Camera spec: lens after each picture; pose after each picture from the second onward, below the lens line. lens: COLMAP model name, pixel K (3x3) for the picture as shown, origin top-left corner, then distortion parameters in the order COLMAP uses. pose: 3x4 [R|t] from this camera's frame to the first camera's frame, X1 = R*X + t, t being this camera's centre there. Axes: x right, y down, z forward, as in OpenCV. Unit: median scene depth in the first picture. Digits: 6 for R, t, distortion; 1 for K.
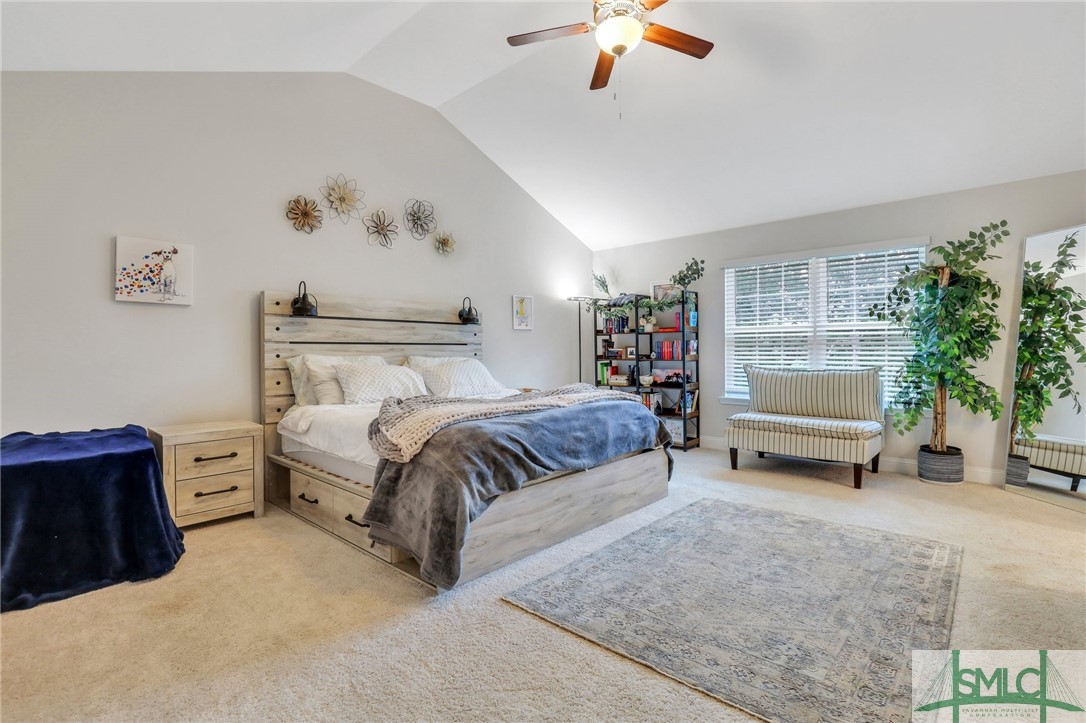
lens RADIAL K [[501.1, 0, 547.5], [0, 501.1, 350.6], [0, 0, 1]] dist [-0.035509, -0.000095]
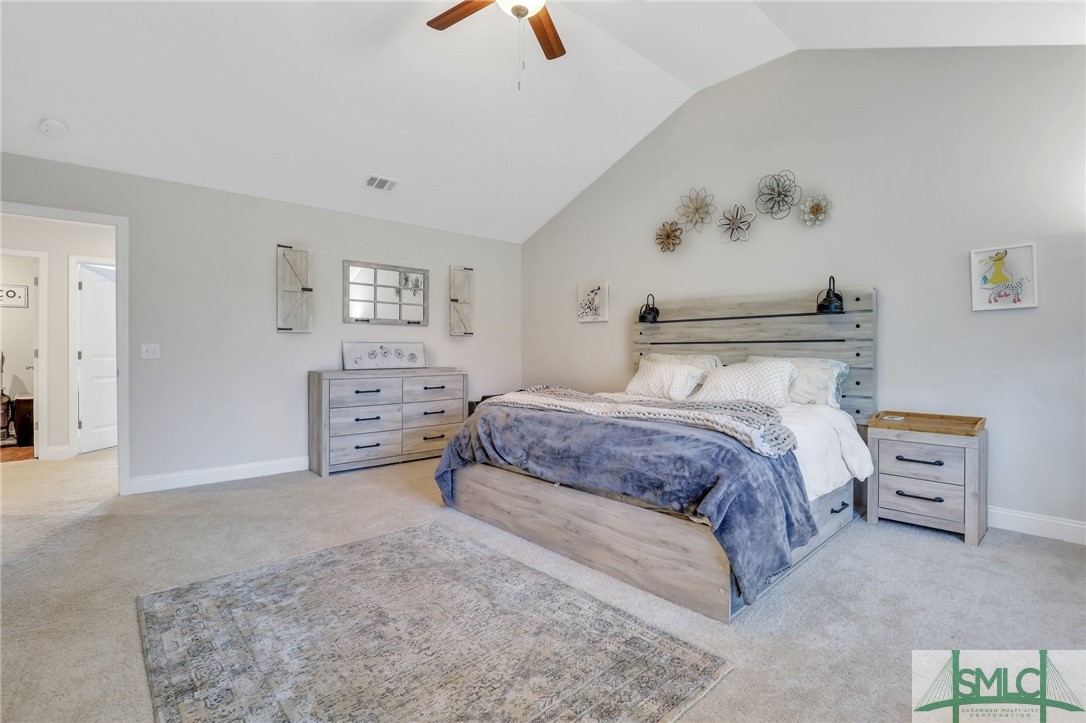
lens RADIAL K [[501.1, 0, 547.5], [0, 501.1, 350.6], [0, 0, 1]] dist [-0.035509, -0.000095]
pose [[-0.086601, 0.000804, -0.996243, 0.725292], [0.004127, 0.999991, 0.000448, -0.000134], [0.996235, -0.004072, -0.086604, 0.796232]]
